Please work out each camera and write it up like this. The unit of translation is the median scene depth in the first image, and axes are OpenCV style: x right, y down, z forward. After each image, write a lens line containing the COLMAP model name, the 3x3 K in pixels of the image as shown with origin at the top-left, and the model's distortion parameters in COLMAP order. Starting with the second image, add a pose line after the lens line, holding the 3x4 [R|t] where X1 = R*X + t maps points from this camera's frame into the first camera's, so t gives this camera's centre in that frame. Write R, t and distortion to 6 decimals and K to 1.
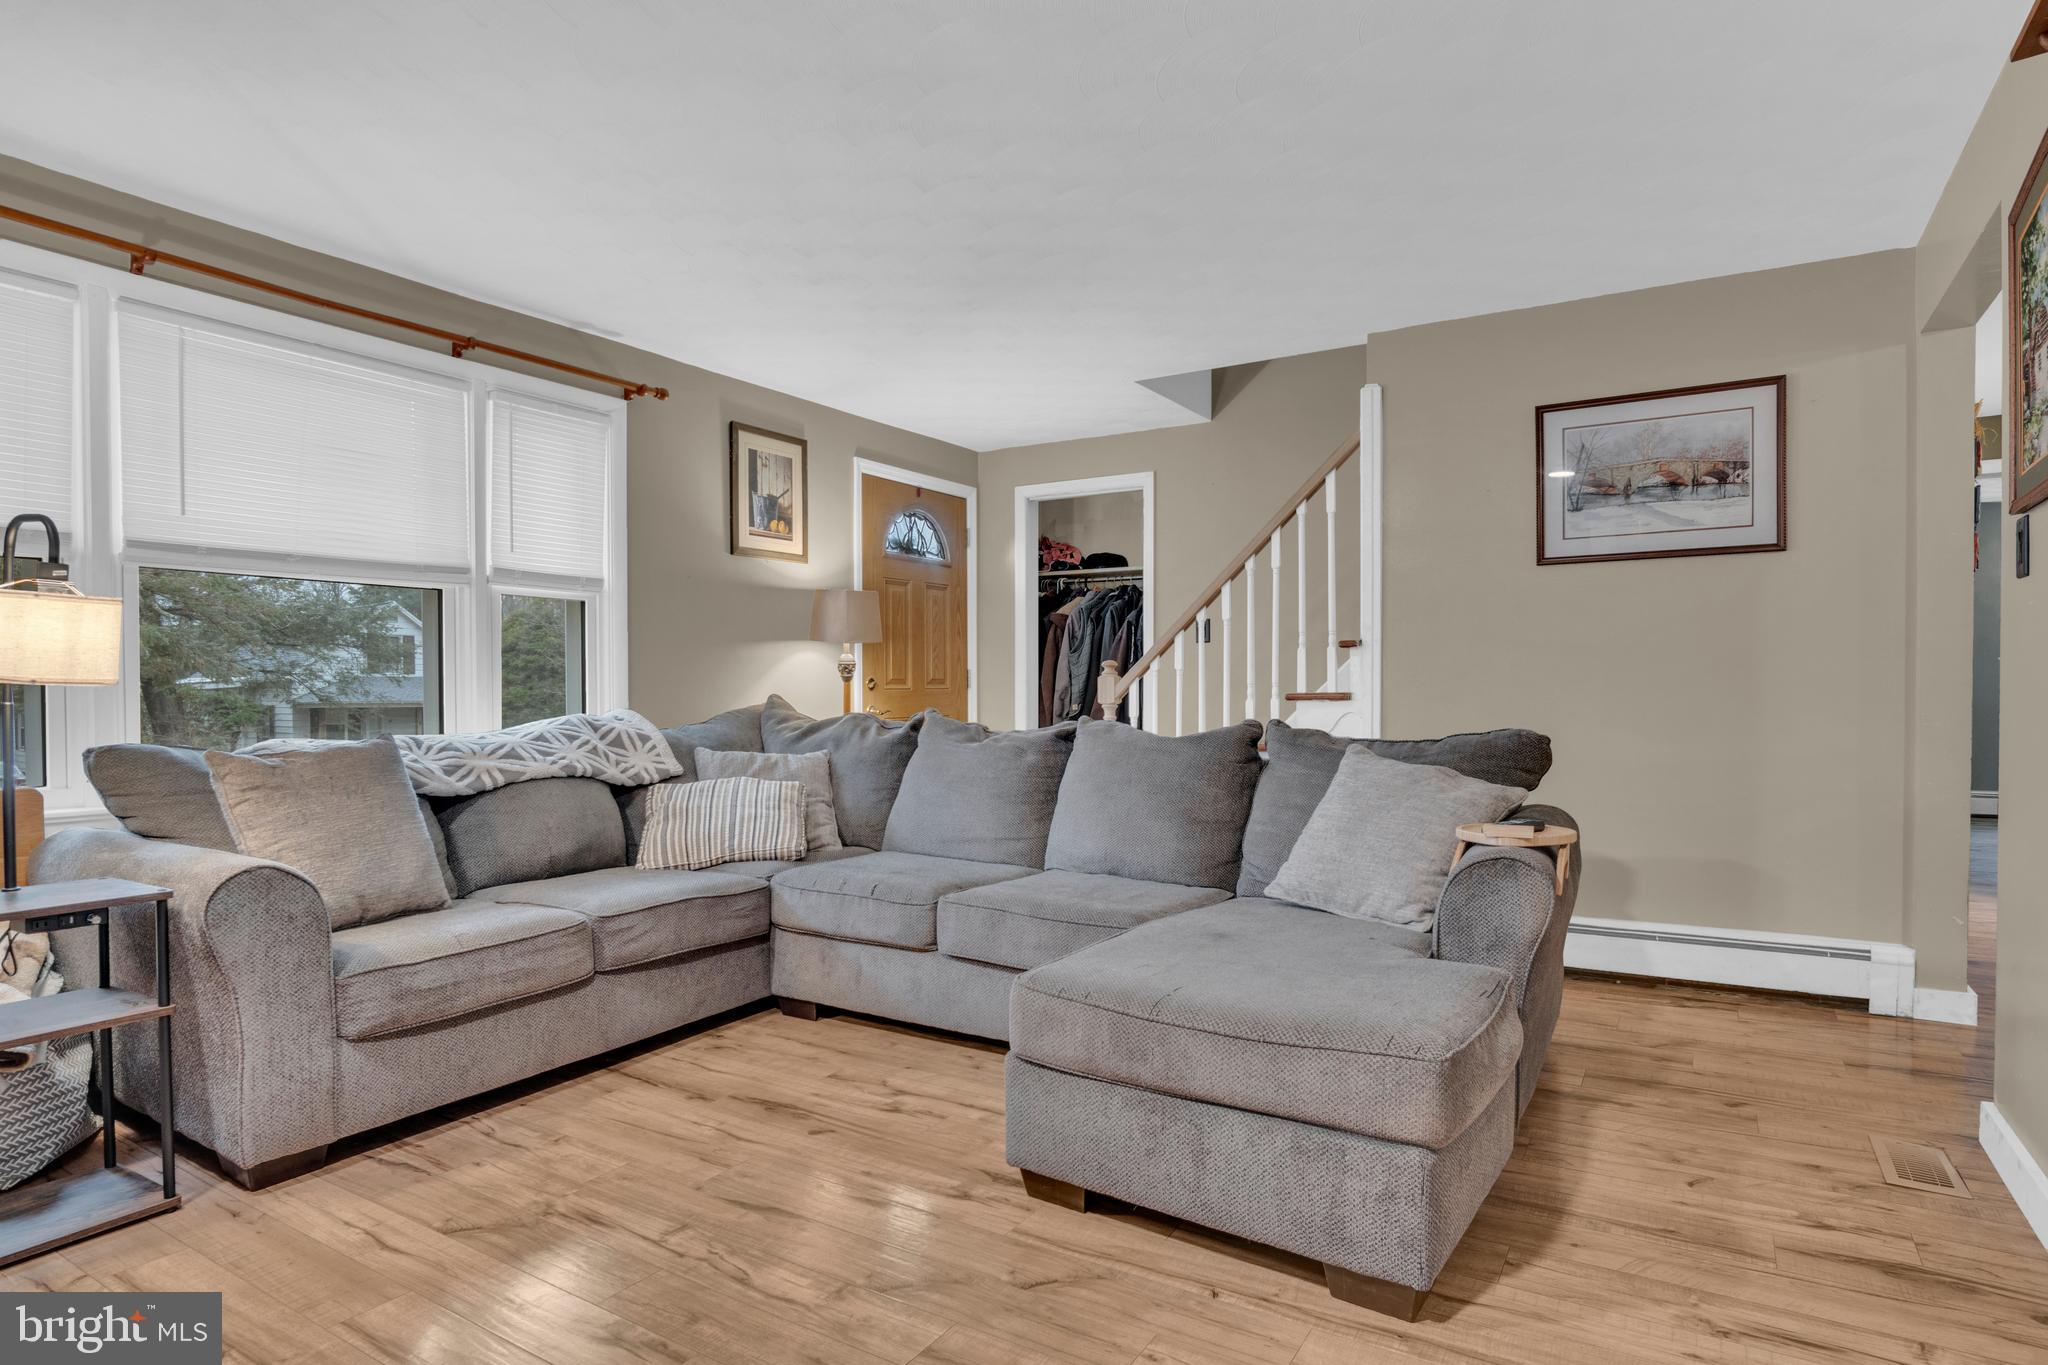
lens RADIAL K [[1115.5, 0, 1028.4], [0, 1115.5, 700.8], [0, 0, 1]] dist [-0.030457, 0.007730]
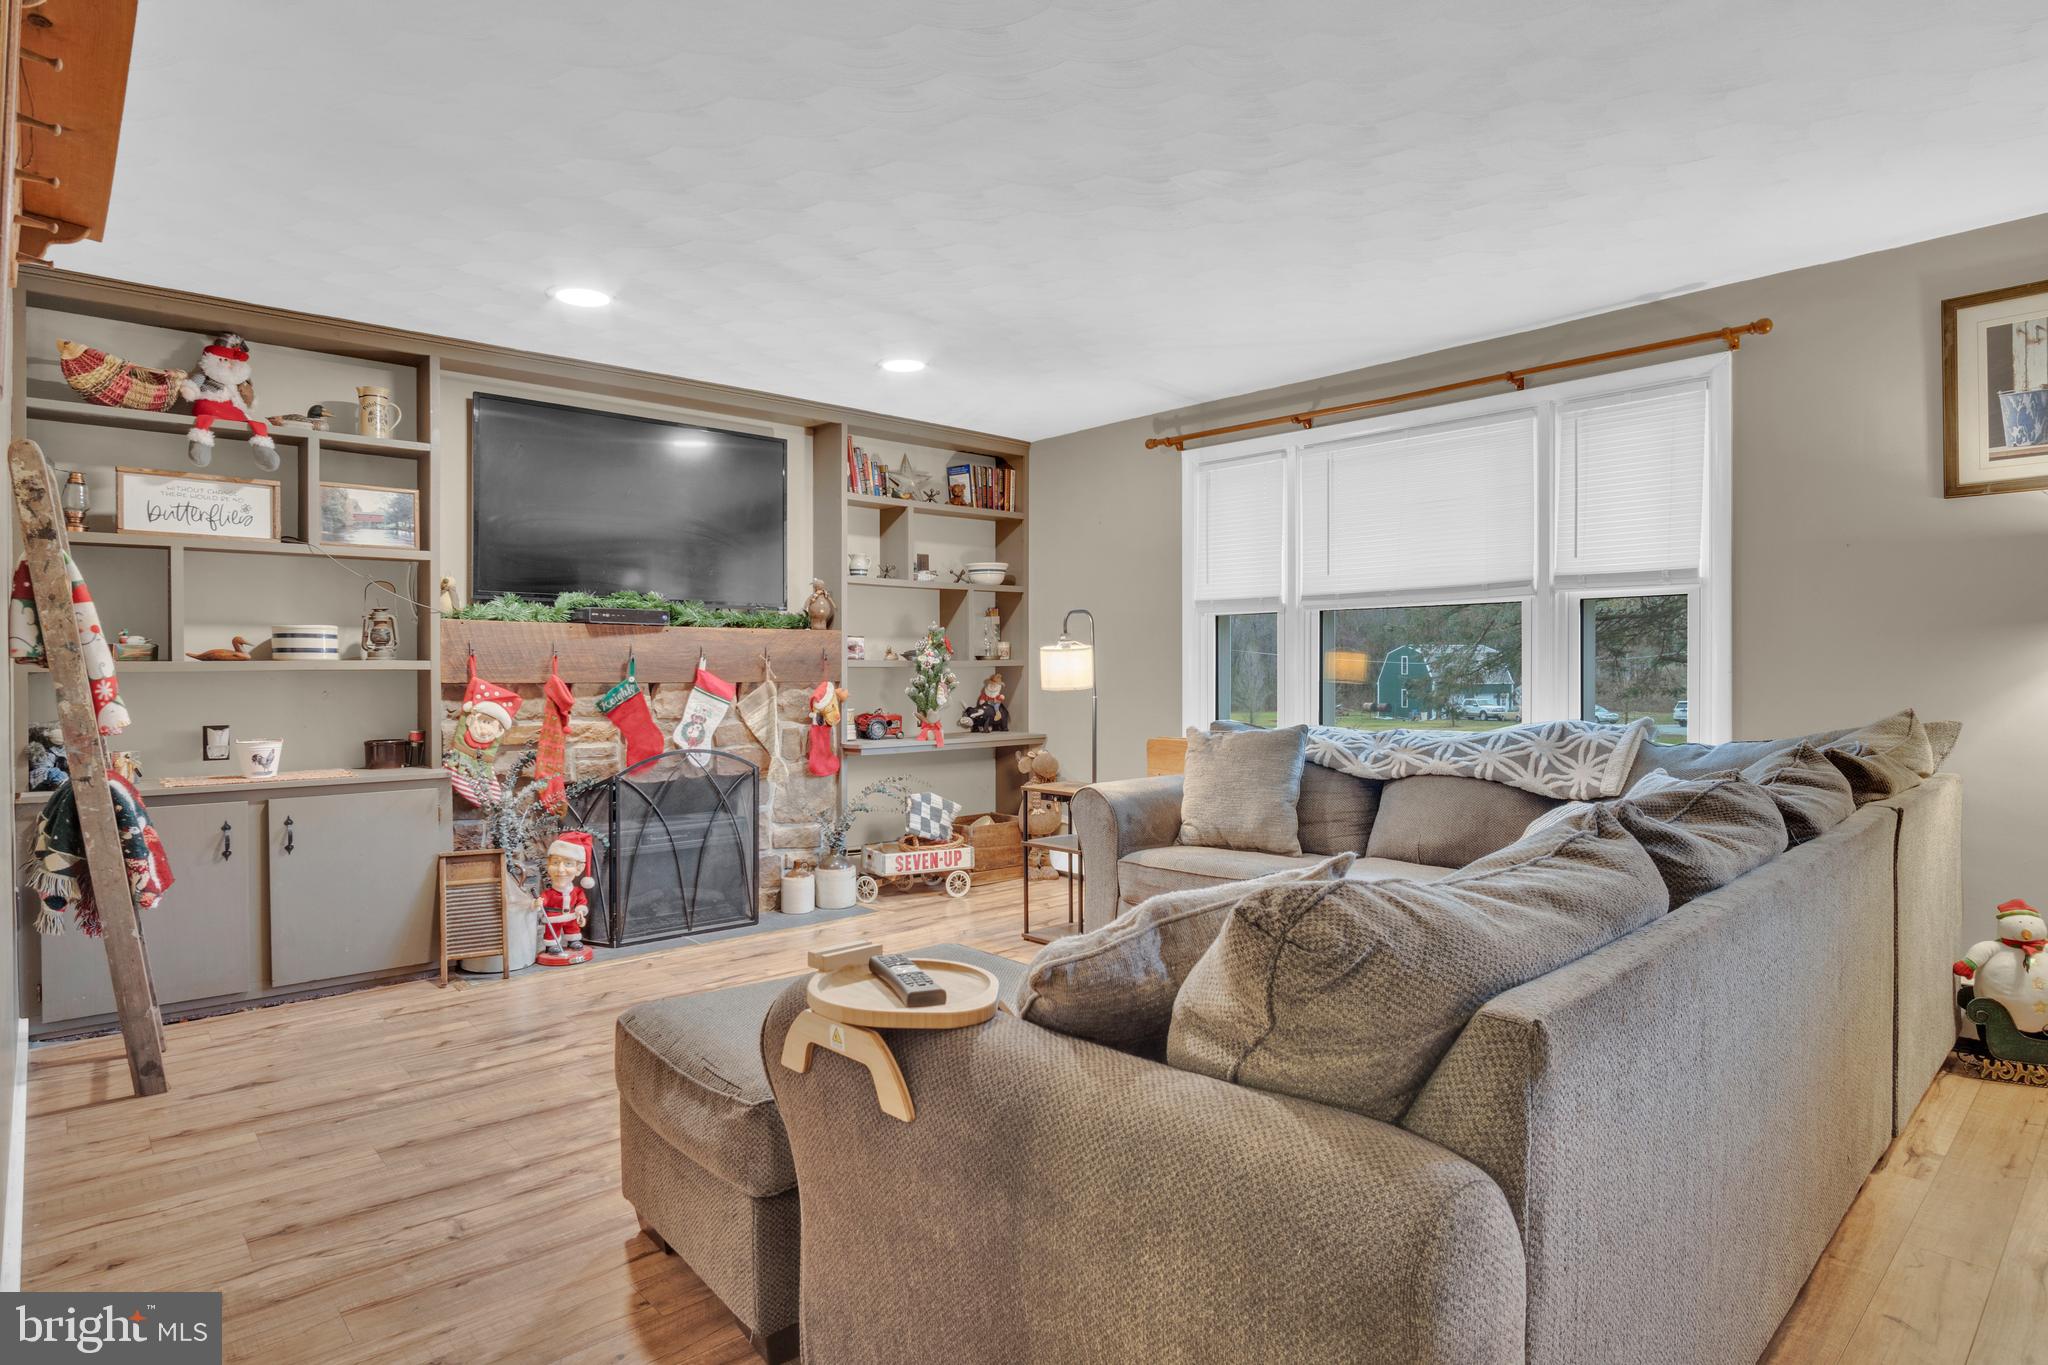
lens RADIAL K [[1115.5, 0, 1039.2], [0, 1115.5, 673.6], [0, 0, 1]] dist [-0.030457, 0.007730]
pose [[-0.277797, 0.003477, -0.960634, 0.650096], [-0.009319, 0.999937, 0.006314, -0.030220], [0.960595, 0.010706, -0.277747, 0.815989]]
